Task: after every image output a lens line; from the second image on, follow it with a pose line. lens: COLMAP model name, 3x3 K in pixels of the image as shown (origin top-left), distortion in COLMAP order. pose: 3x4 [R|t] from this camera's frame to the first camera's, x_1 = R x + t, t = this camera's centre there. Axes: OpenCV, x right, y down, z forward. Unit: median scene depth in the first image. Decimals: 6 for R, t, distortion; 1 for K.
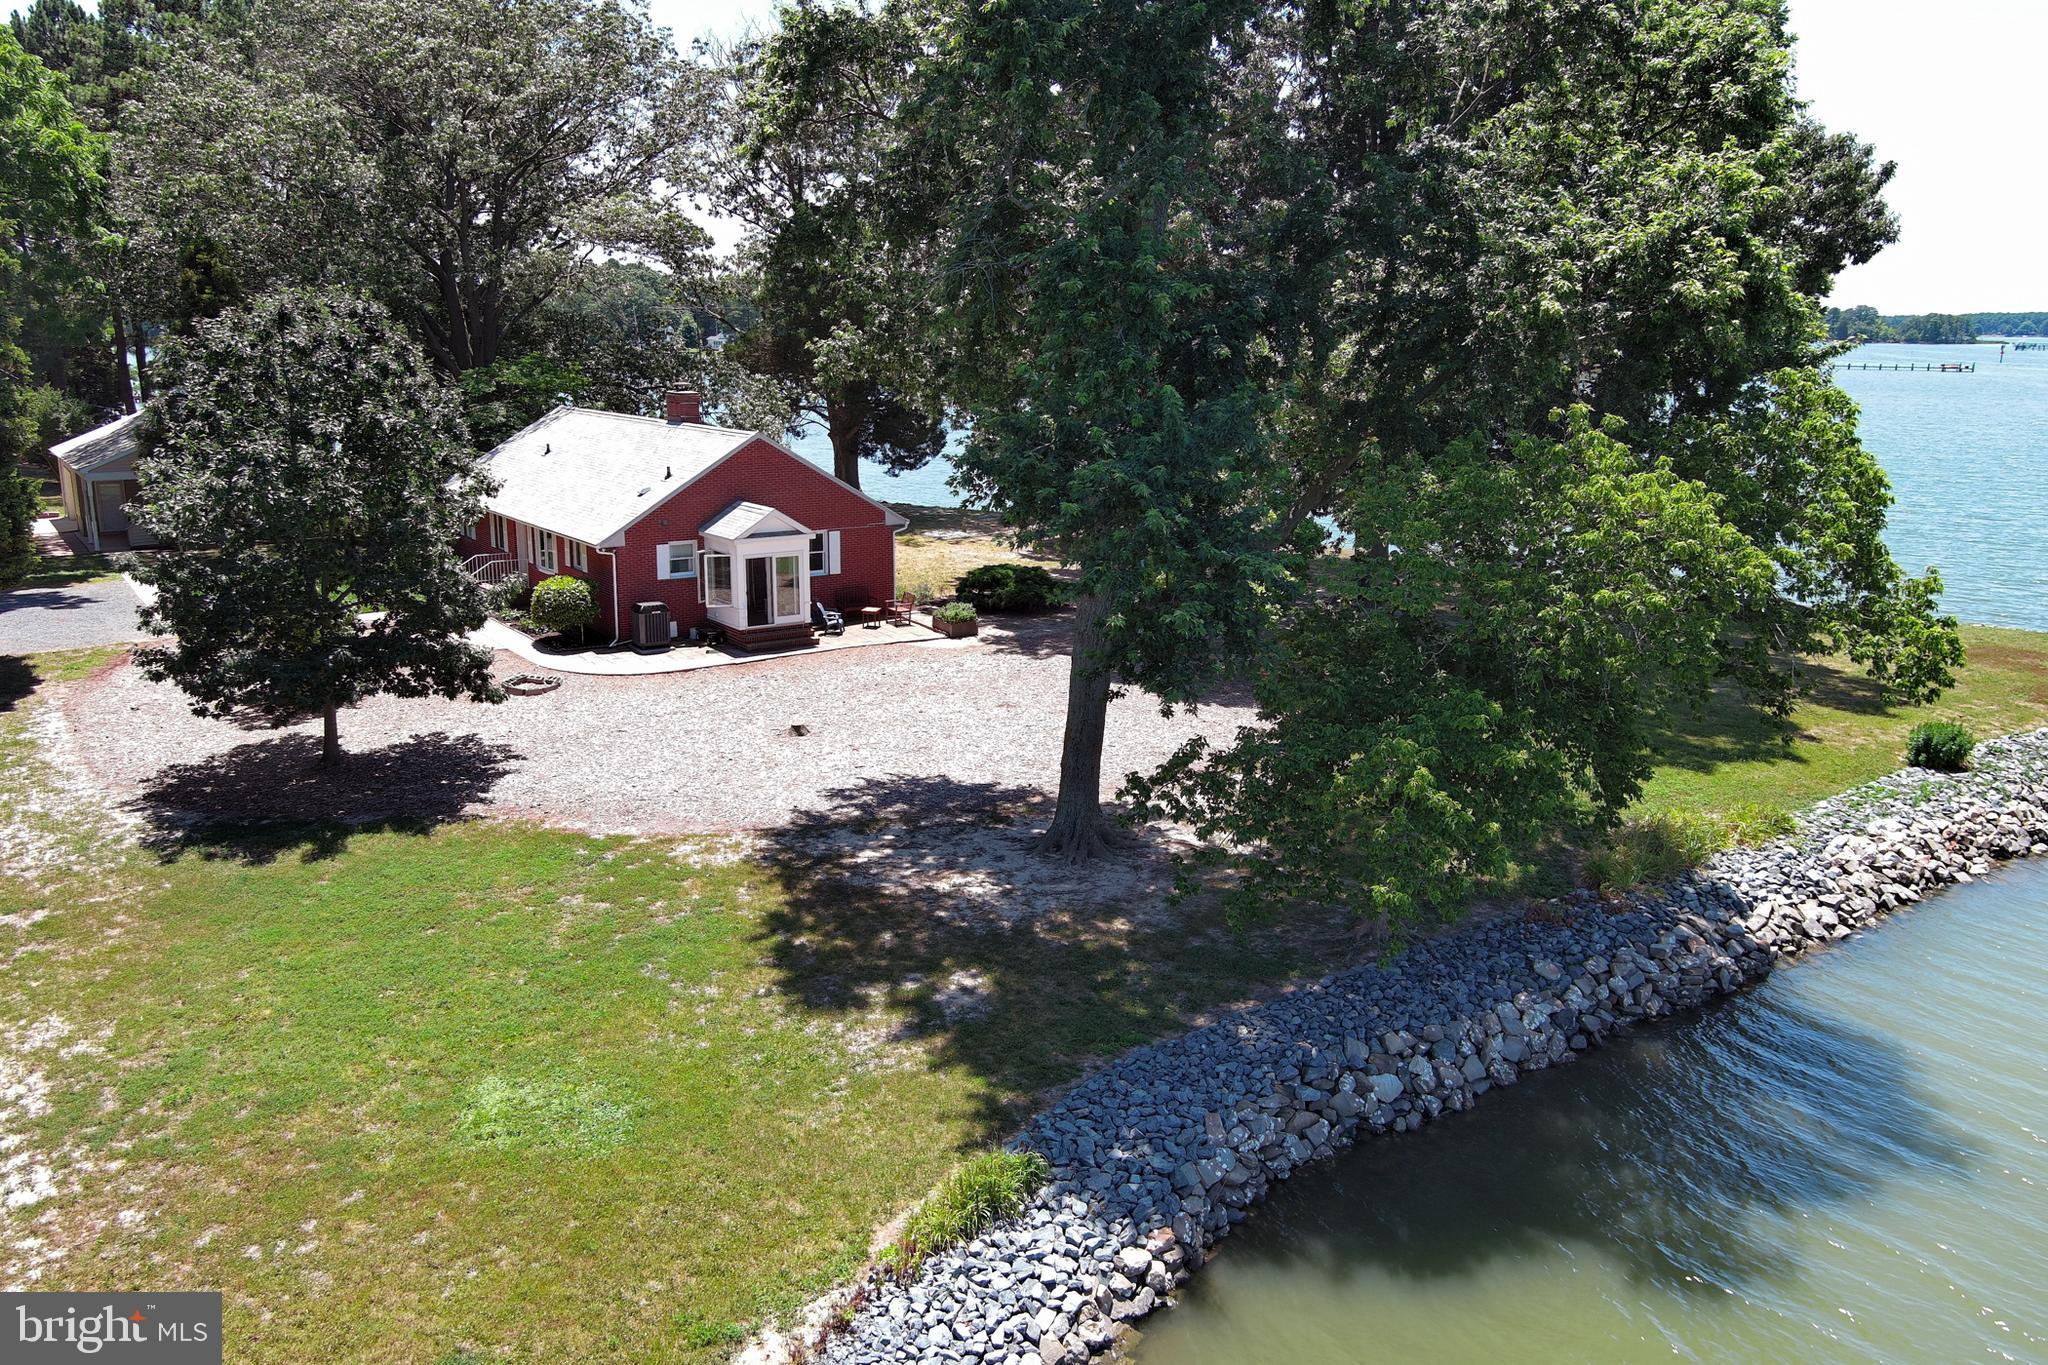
lens RADIAL K [[1560.1, 0, 1027.3], [0, 1560.1, 684.7], [0, 0, 1]] dist [-0.001804, 0.001245]
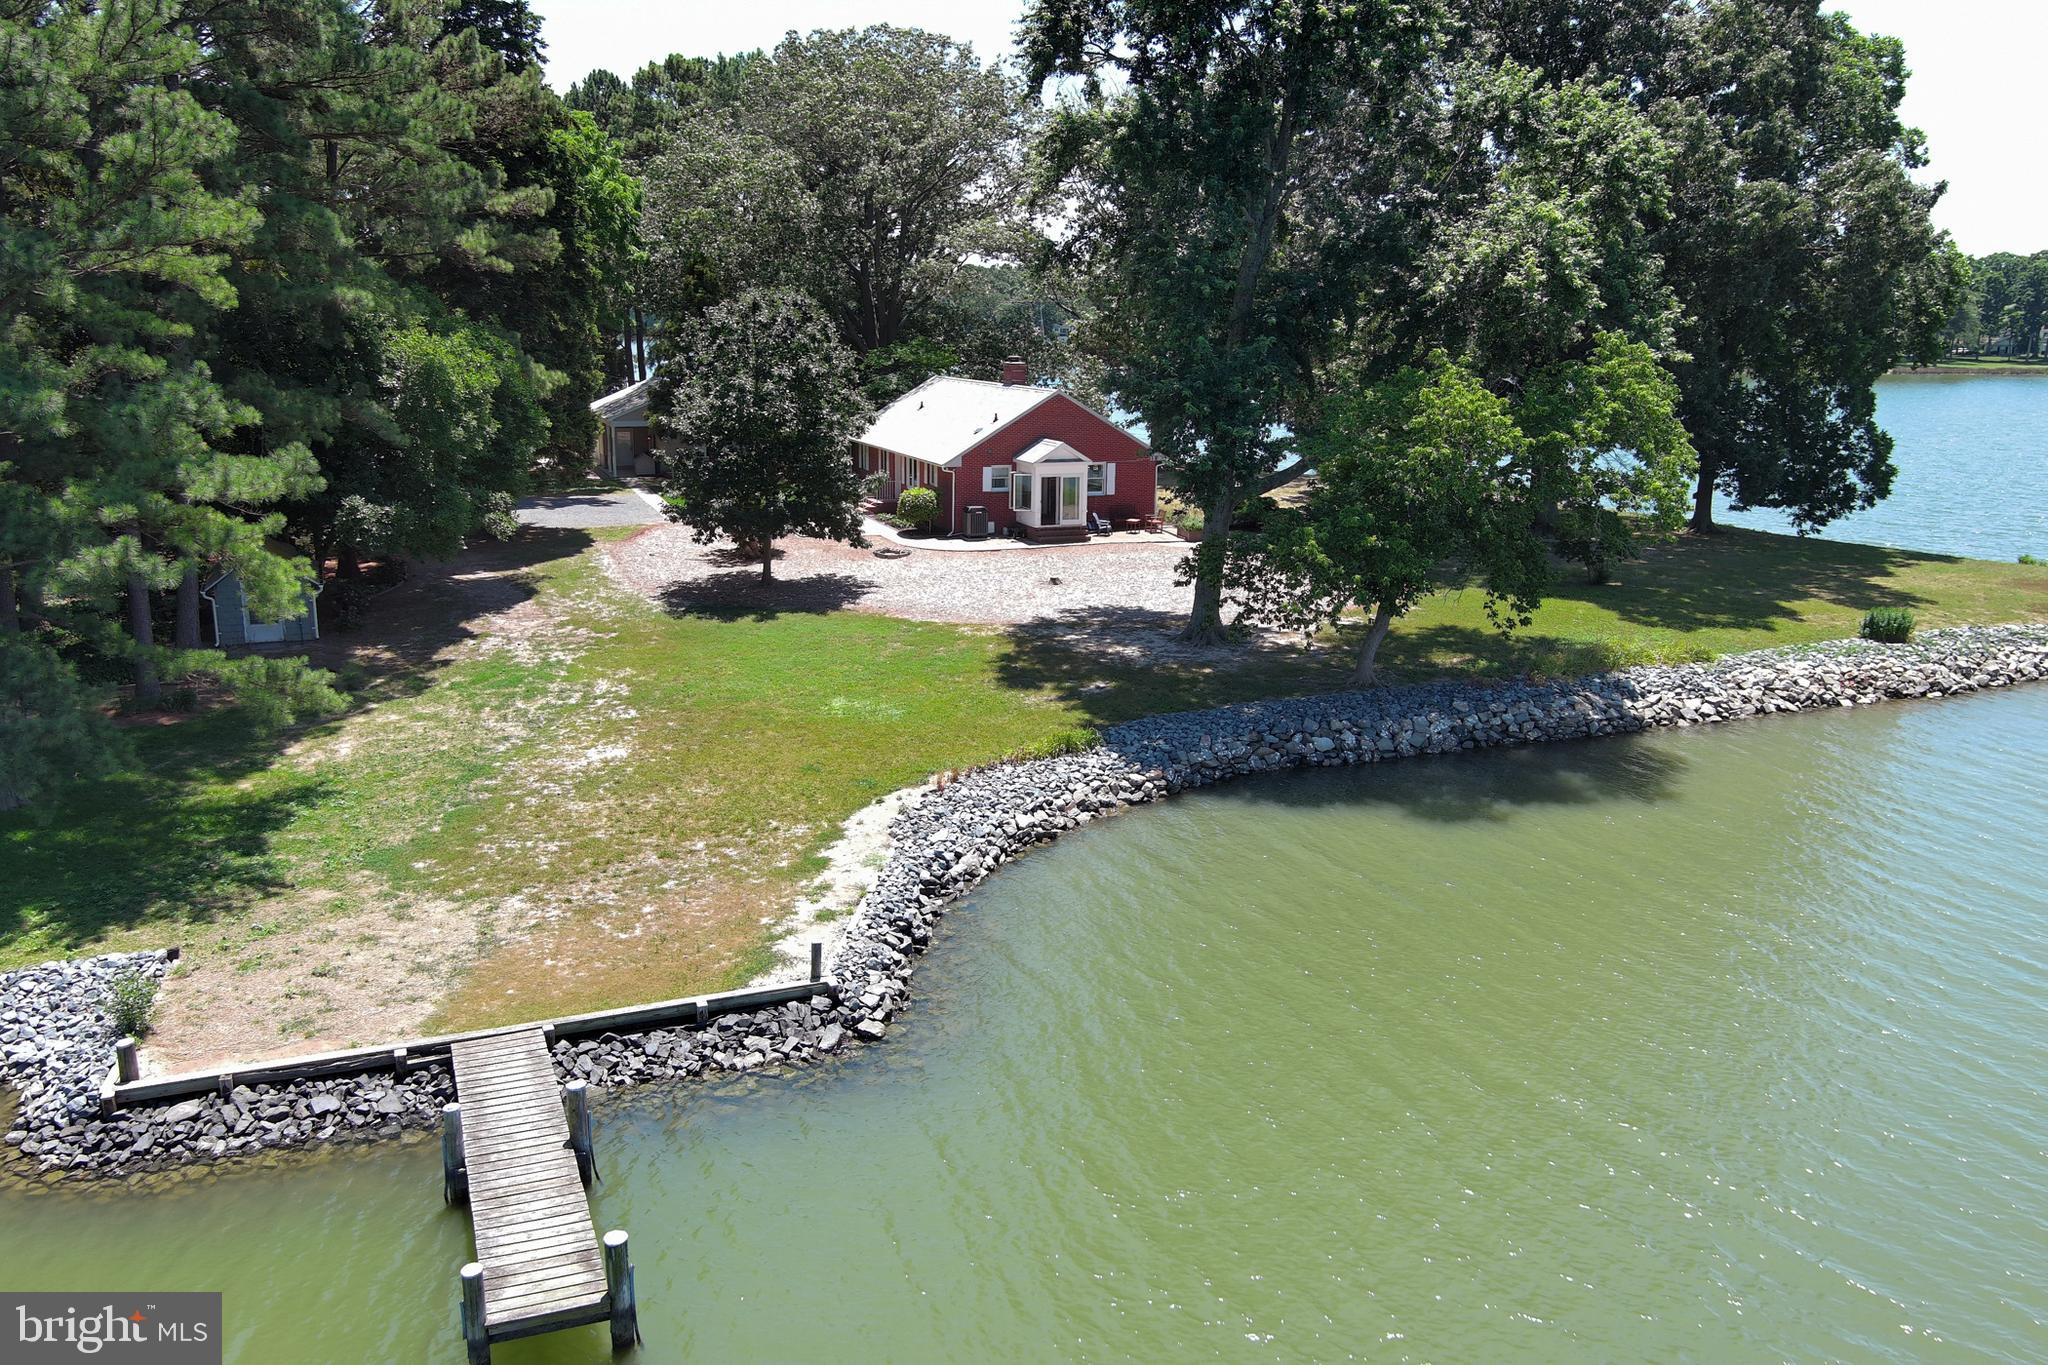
lens RADIAL K [[1621.1, 0, 1019.4], [0, 1621.1, 683.3], [0, 0, 1]] dist [0.026925, -0.024237]
pose [[0.965206, 0.056992, -0.255203, 0.192151], [-0.059740, 0.998209, -0.003023, 0.115162], [0.254573, 0.018163, 0.966883, -0.442931]]
